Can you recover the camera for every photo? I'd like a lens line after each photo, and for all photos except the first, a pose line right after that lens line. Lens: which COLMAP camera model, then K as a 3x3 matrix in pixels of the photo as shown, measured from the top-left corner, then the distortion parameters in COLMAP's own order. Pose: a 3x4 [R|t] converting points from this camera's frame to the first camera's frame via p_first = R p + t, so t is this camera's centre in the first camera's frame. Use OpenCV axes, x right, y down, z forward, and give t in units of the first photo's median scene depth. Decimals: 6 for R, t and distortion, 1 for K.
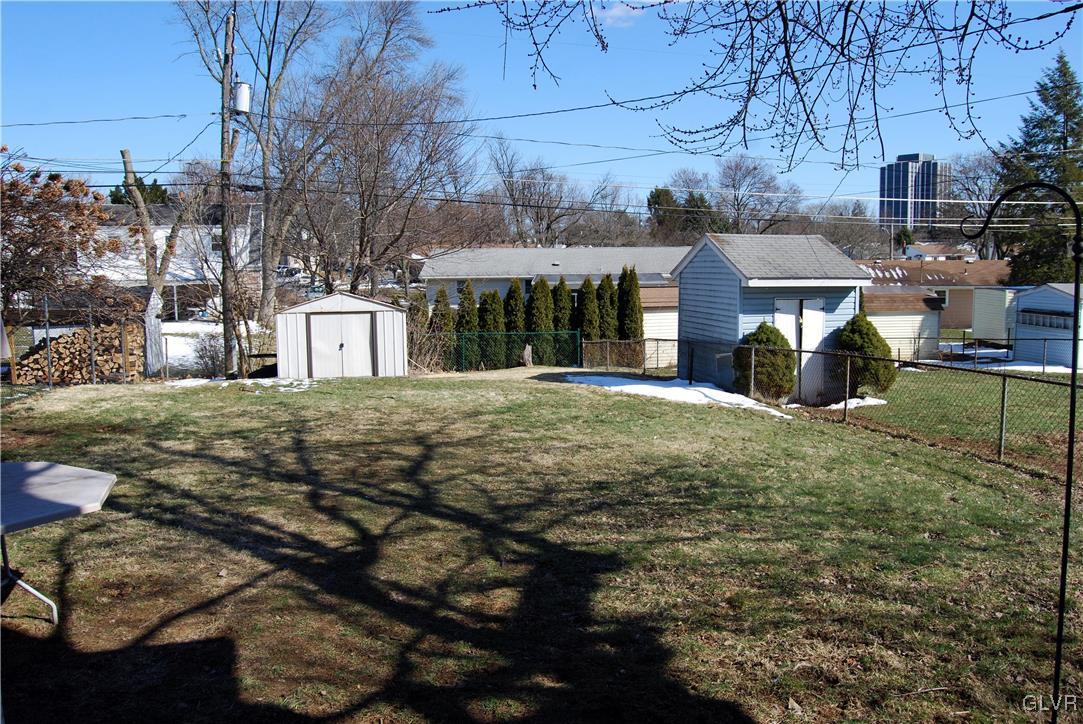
lens RADIAL K [[844.8, 0, 546.8], [0, 844.8, 361.1], [0, 0, 1]] dist [-0.096278, 0.035890]
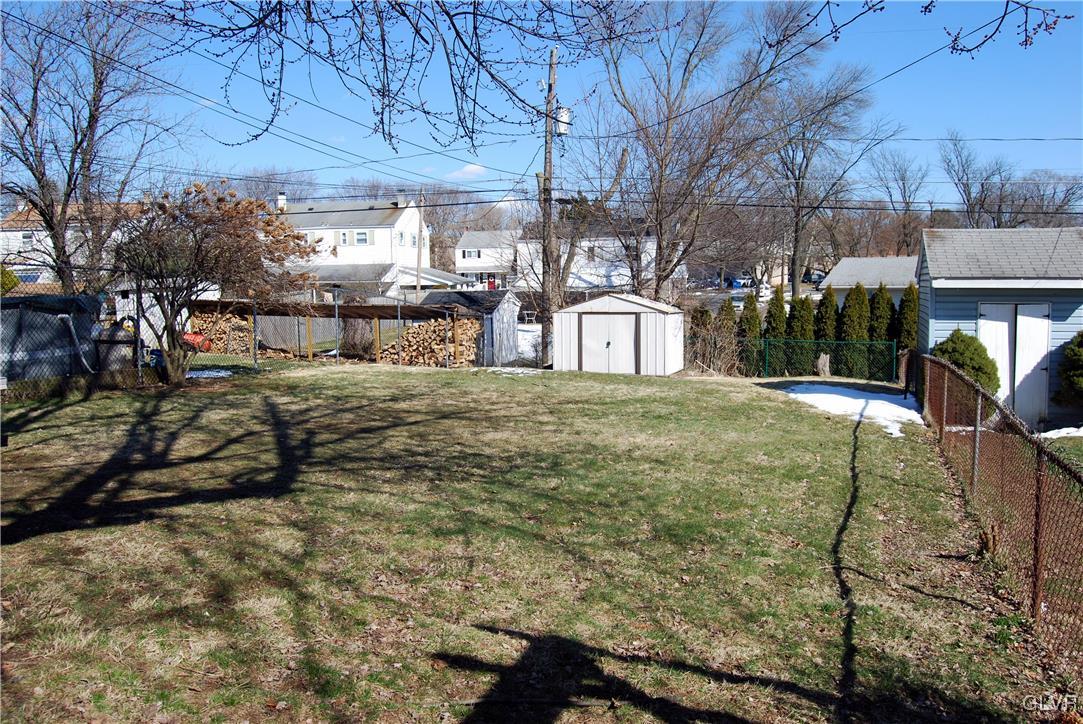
lens RADIAL K [[844.8, 0, 551.6], [0, 844.8, 360.8], [0, 0, 1]] dist [-0.096278, 0.035890]
pose [[0.841121, 0.048817, -0.538639, 0.268969], [-0.057003, 0.998373, 0.001468, 0.005806], [0.537834, 0.029470, 0.842536, 0.049540]]
